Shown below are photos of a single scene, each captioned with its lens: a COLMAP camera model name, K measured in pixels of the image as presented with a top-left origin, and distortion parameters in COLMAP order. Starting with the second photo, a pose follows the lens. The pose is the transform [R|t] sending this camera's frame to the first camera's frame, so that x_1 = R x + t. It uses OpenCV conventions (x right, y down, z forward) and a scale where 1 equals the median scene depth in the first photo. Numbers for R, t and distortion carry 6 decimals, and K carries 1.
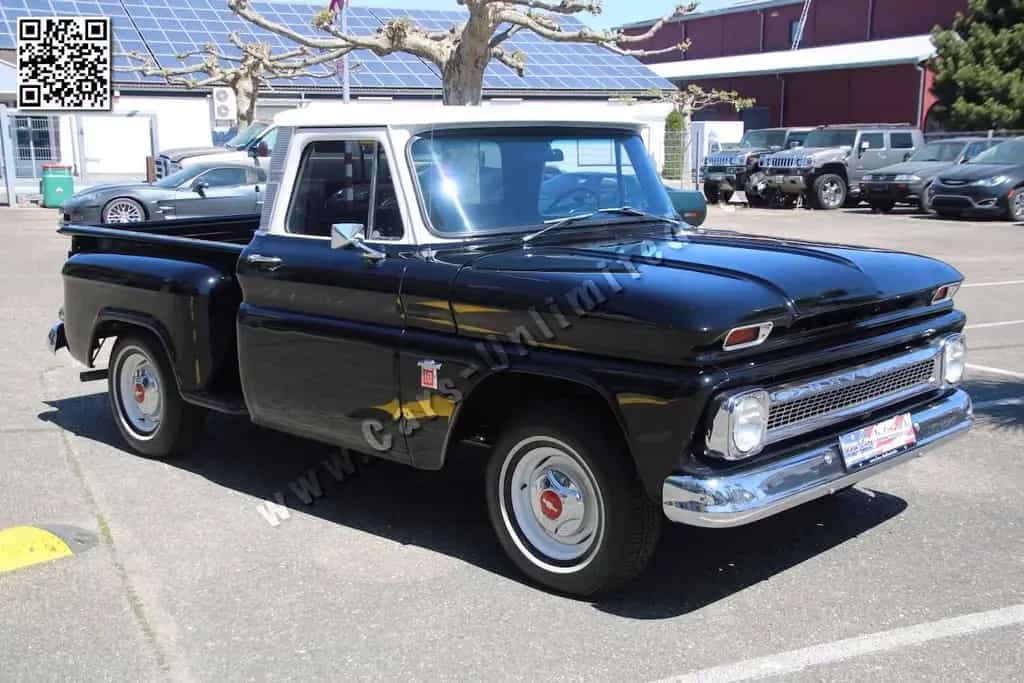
lens RADIAL K [[1096.1, 0, 512.0], [0, 1096.1, 341.5], [0, 0, 1]] dist [0.001809, 0.276854]
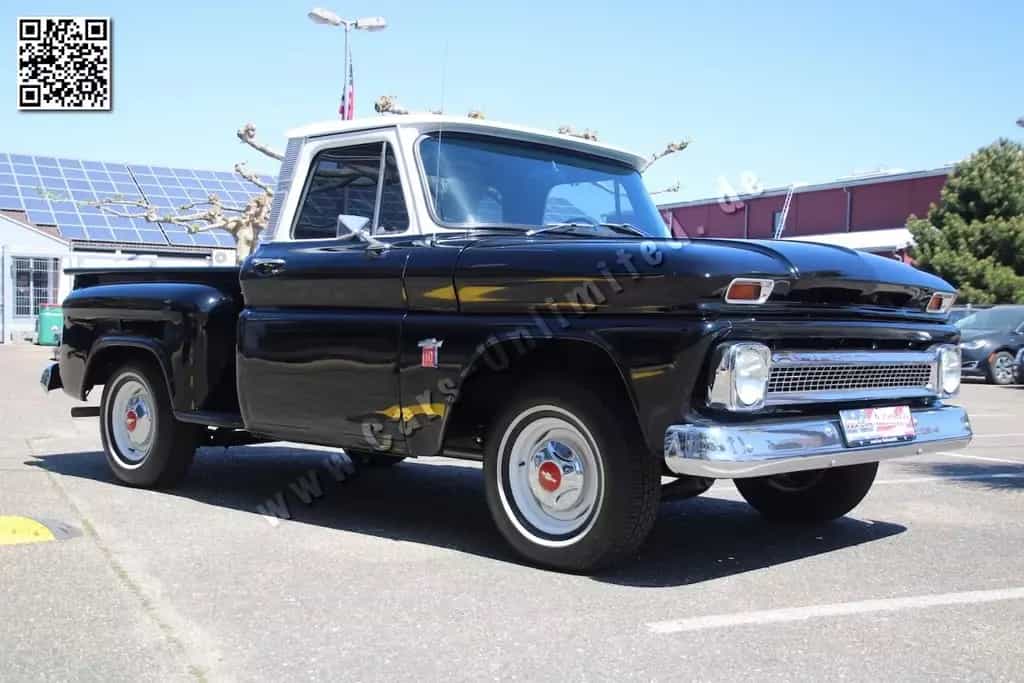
lens RADIAL K [[1094.3, 0, 514.5], [0, 1094.3, 369.7], [0, 0, 1]] dist [0.003620, 0.270499]
pose [[0.999571, 0.026591, 0.012252, -0.008897], [-0.024677, 0.990372, -0.136217, 0.157244], [-0.015756, 0.135856, 0.990603, 0.009893]]
